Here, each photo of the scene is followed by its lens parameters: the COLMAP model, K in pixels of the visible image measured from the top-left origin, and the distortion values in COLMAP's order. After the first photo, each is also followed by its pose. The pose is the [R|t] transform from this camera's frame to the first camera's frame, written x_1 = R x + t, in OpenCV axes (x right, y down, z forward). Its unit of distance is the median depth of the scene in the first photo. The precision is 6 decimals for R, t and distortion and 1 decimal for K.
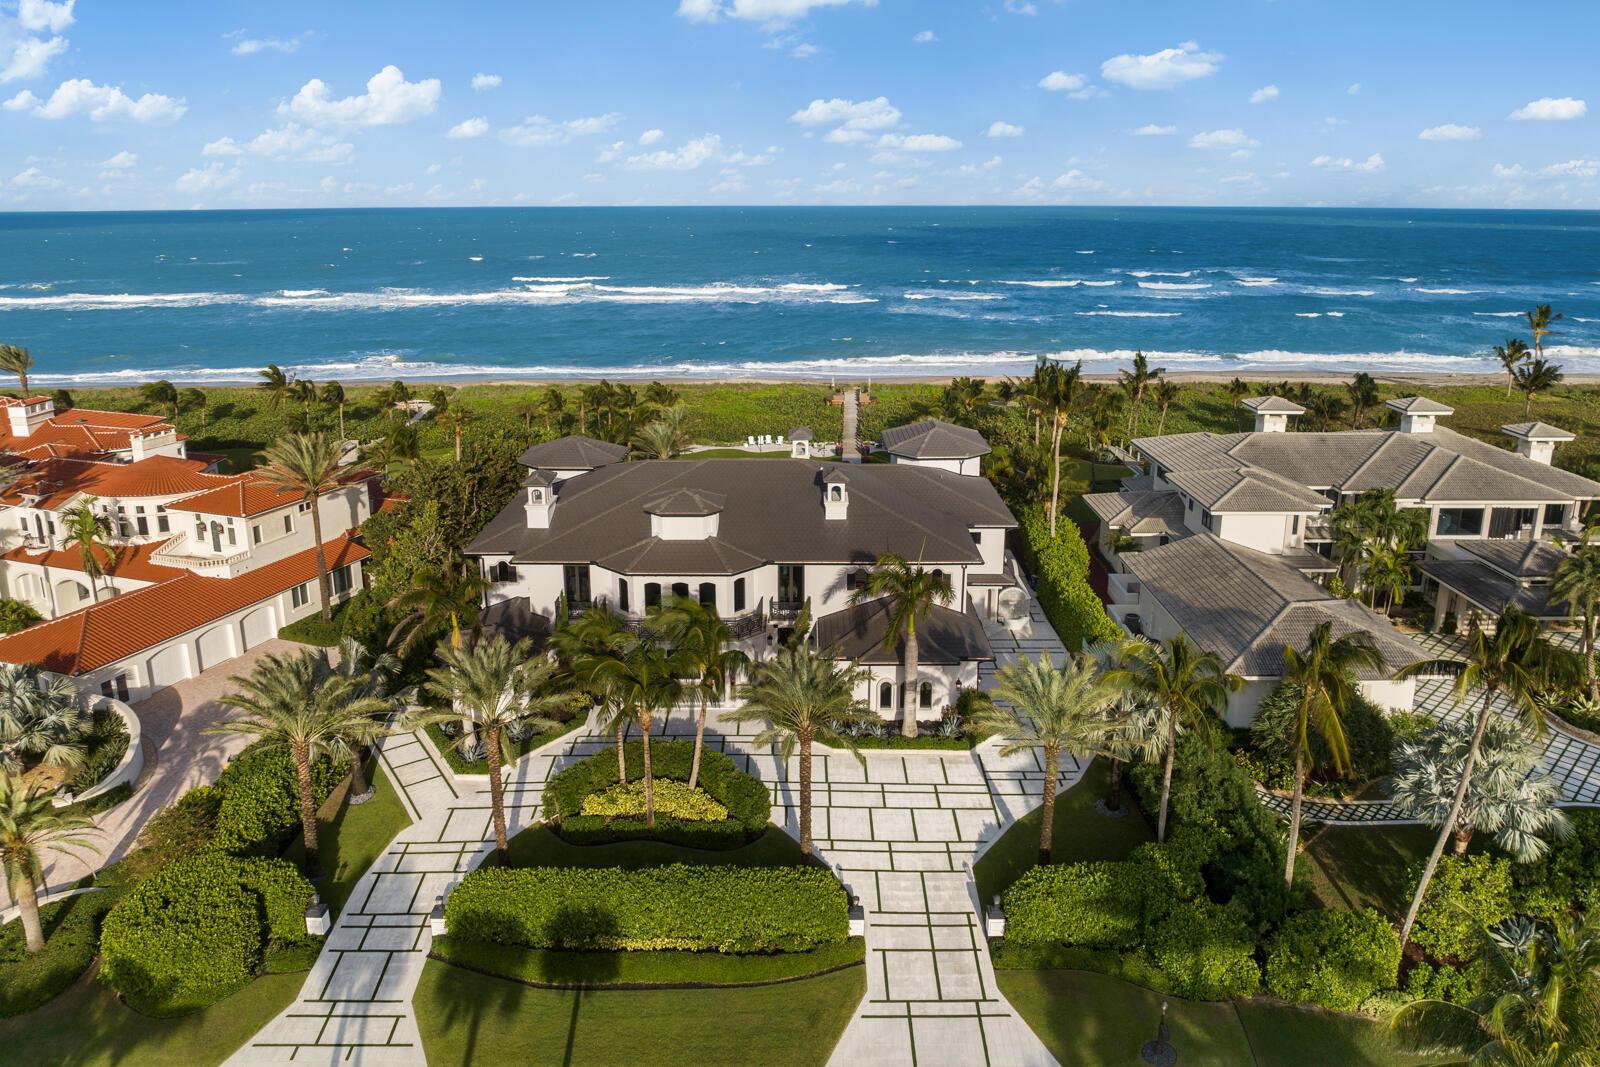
lens RADIAL K [[1026.6, 0, 800.0], [0, 1026.6, 533.5], [0, 0, 1]] dist [-0.041086, -0.000512]
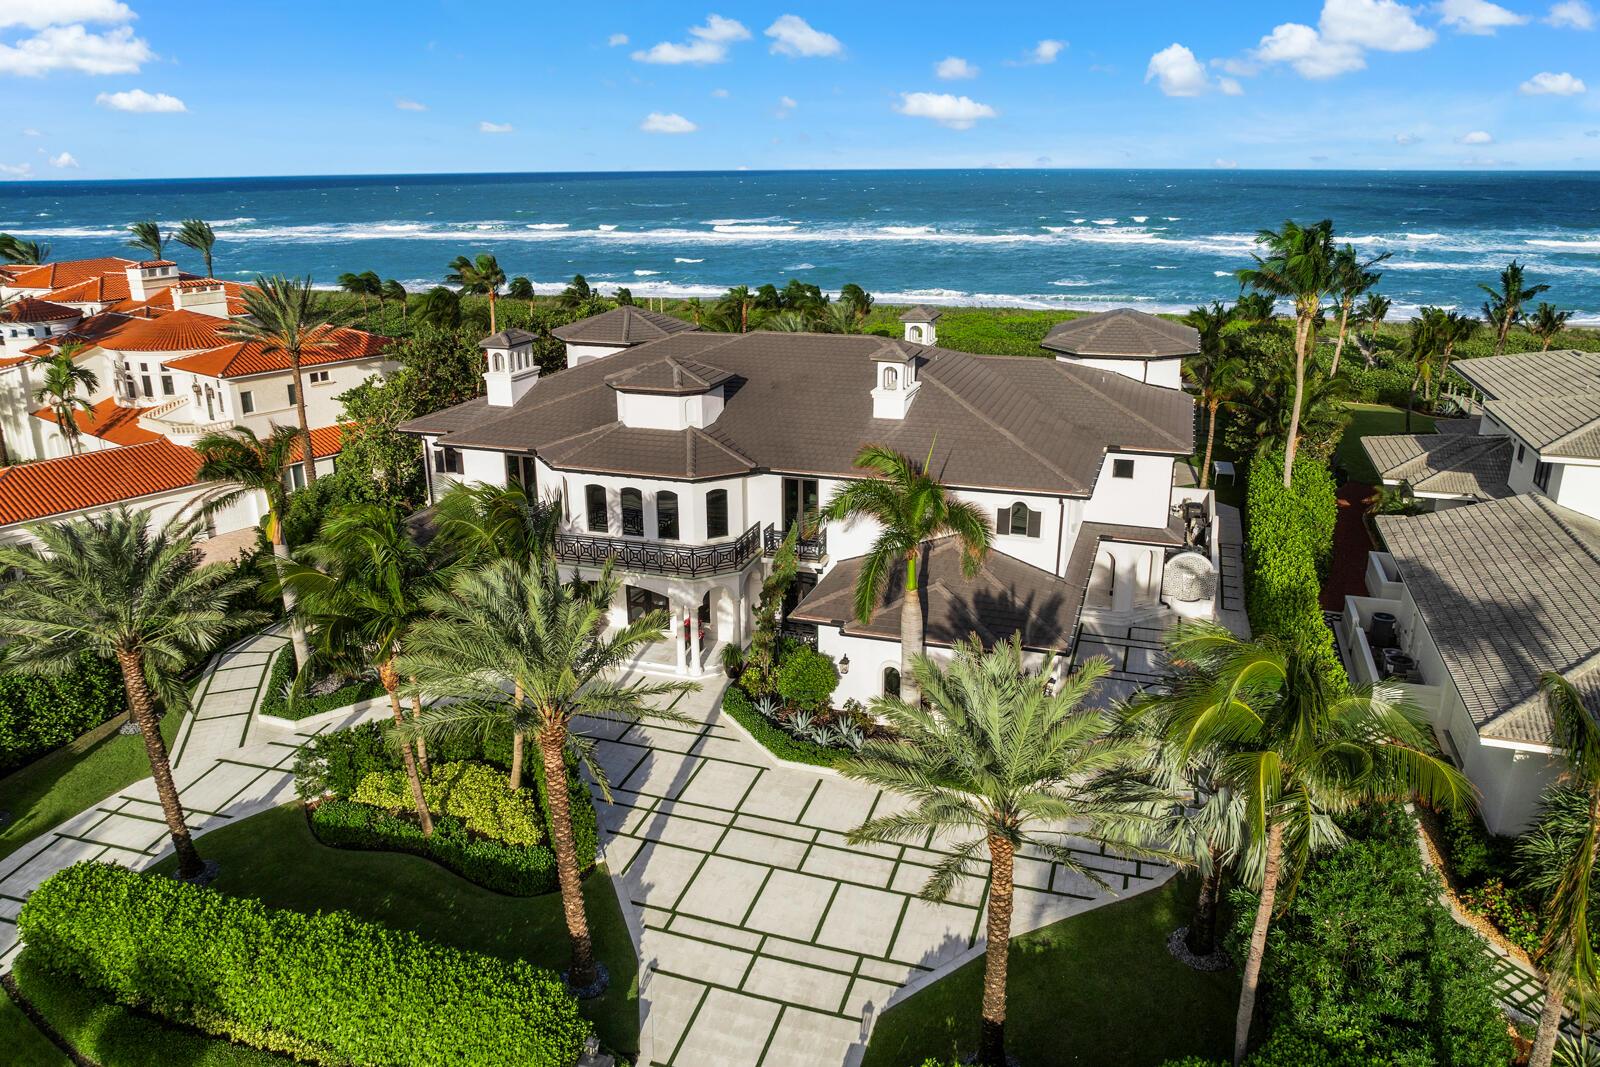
lens RADIAL K [[1080.2, 0, 800.0], [0, 1080.2, 533.5], [0, 0, 1]] dist [-0.040953, 0.002917]
pose [[0.953291, 0.093384, -0.287256, 0.192423], [-0.082607, 0.995355, 0.049439, 0.031494], [0.290539, -0.023401, 0.956577, 0.316076]]
